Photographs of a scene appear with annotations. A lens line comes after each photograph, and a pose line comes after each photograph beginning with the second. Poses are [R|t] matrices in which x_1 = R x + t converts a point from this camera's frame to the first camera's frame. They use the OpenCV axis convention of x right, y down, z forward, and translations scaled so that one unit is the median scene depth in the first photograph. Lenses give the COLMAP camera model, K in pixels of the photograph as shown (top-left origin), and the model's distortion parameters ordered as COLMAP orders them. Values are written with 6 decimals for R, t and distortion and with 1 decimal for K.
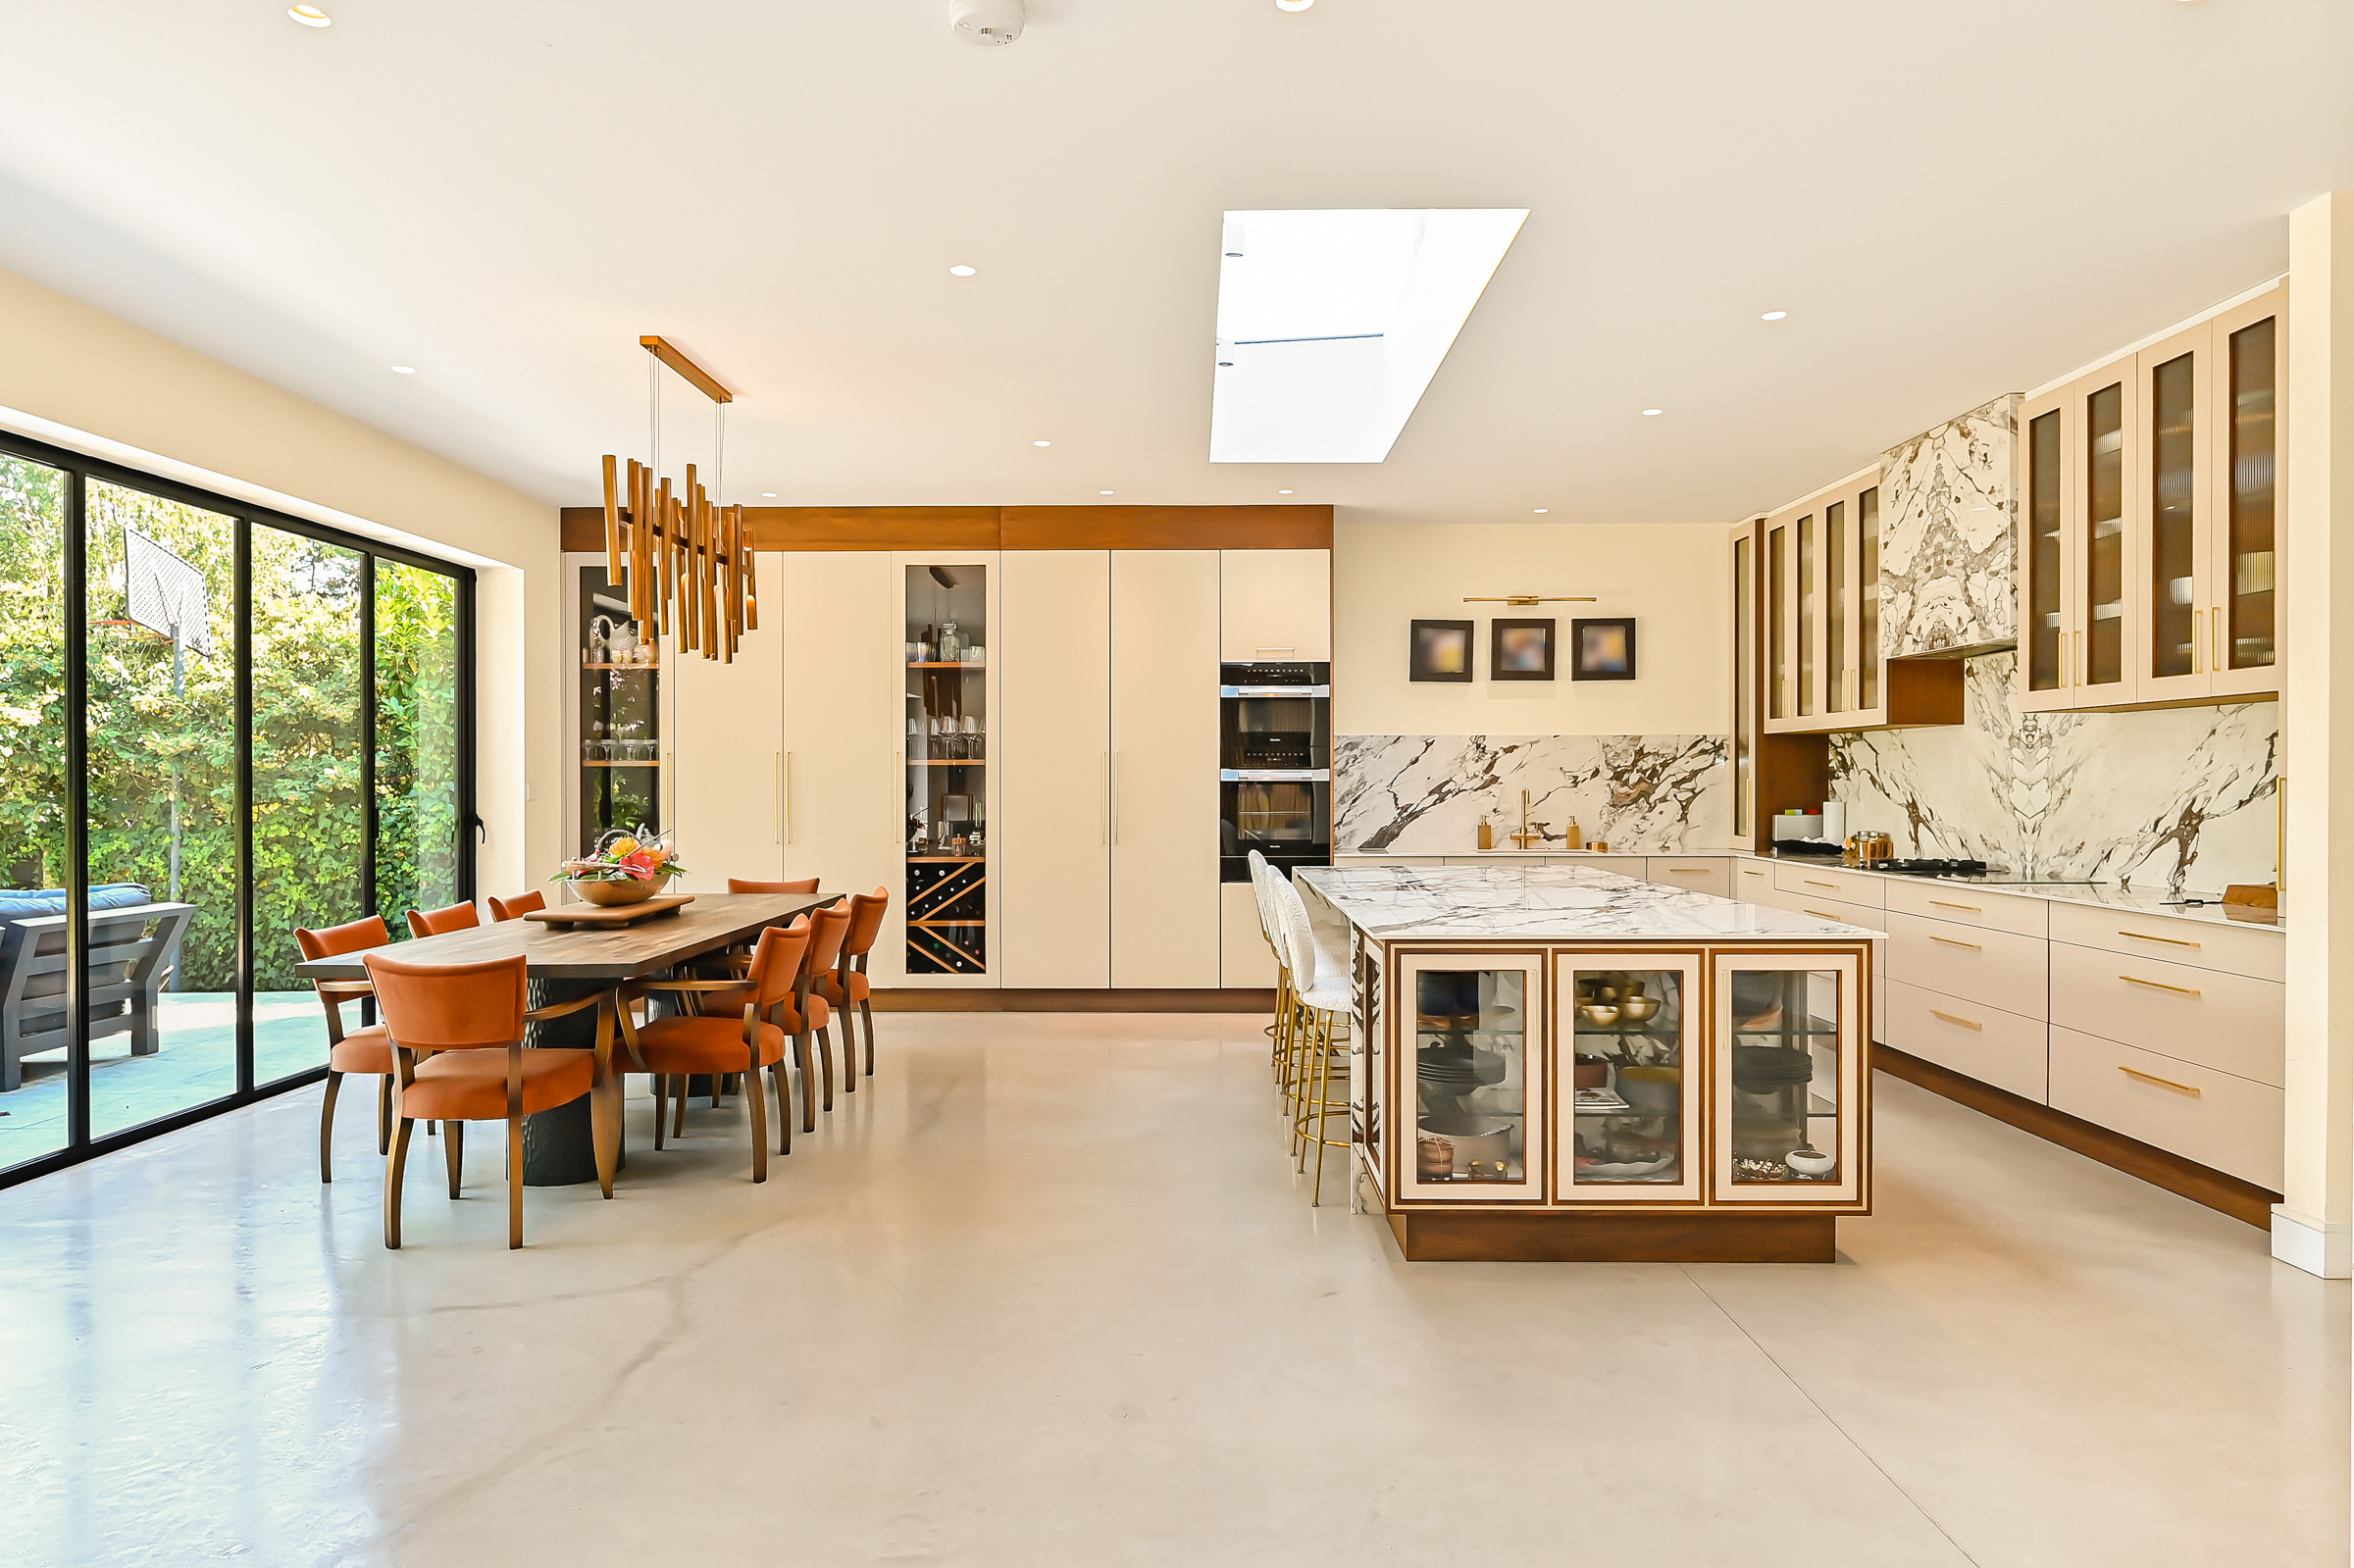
lens RADIAL K [[1466.1, 0, 1183.0], [0, 1466.1, 790.1], [0, 0, 1]] dist [0.025961, -0.000153]
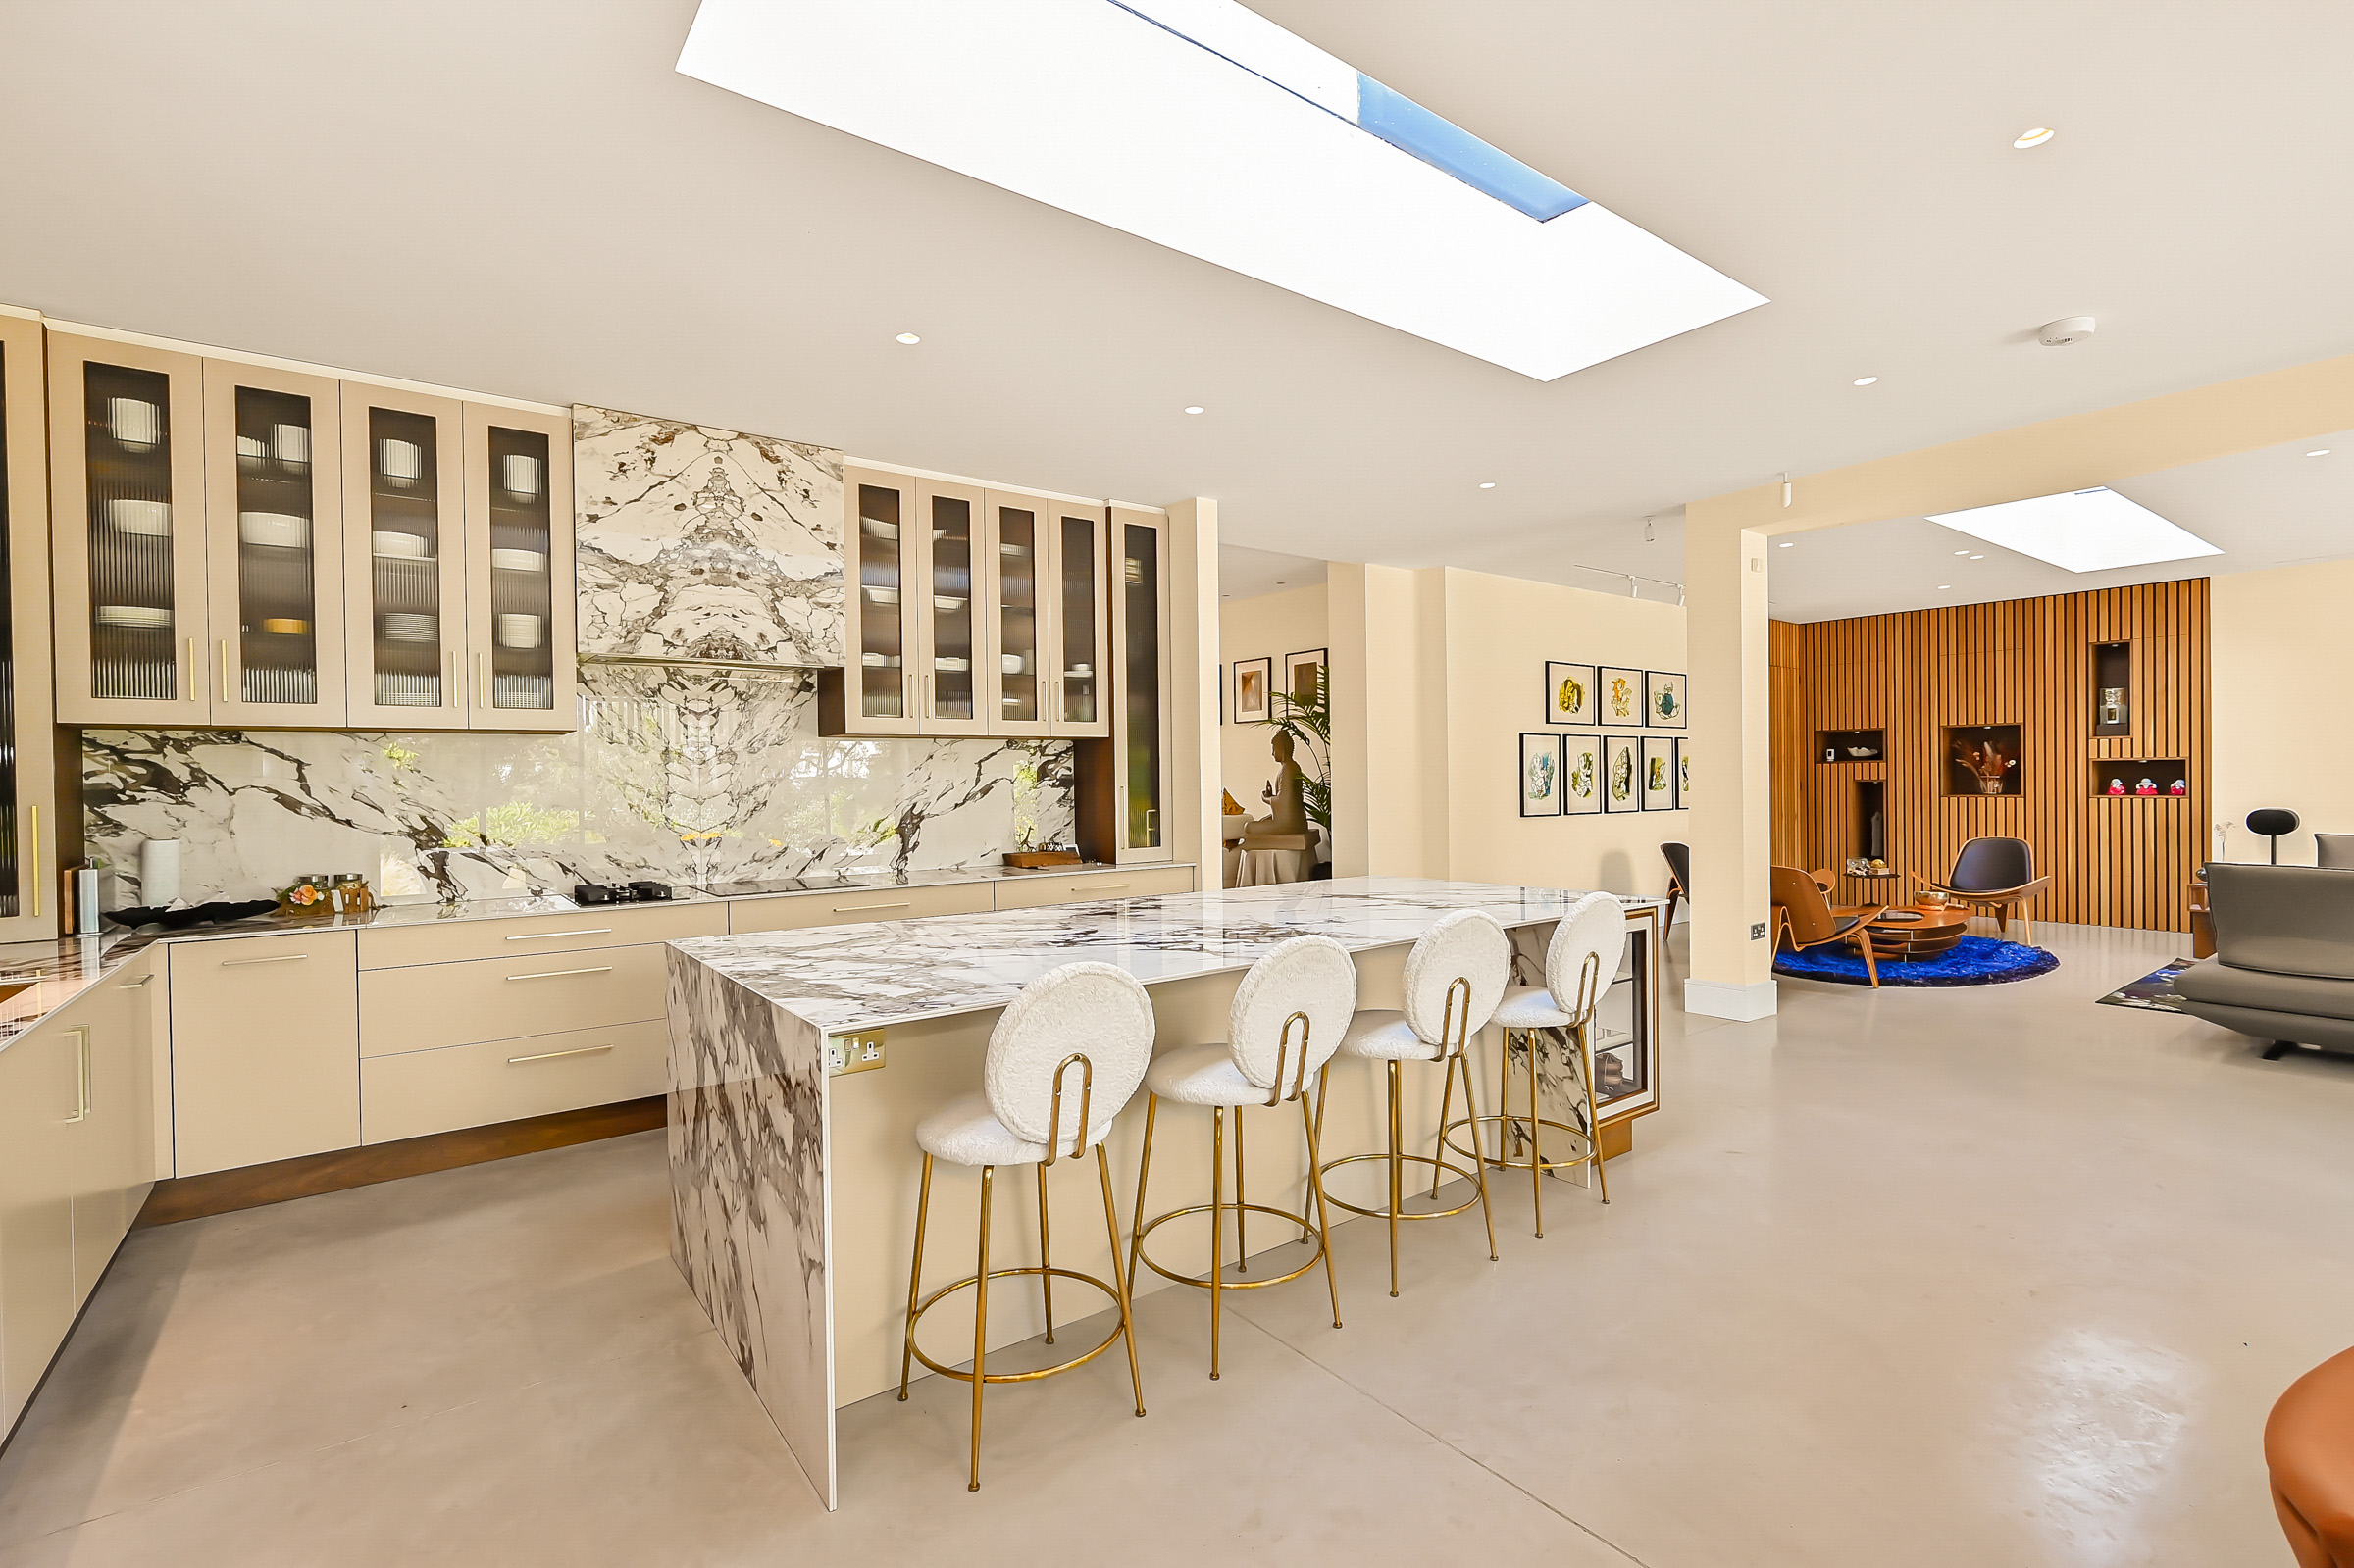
lens RADIAL K [[1067.5, 0, 1179.7], [0, 1067.5, 784.1], [0, 0, 1]] dist [-0.000671, -0.000052]
pose [[-0.609217, 0.003909, 0.792994, -0.223402], [0.019053, 0.999771, 0.009709, -0.015294], [-0.792775, 0.021024, -0.609152, 1.189918]]
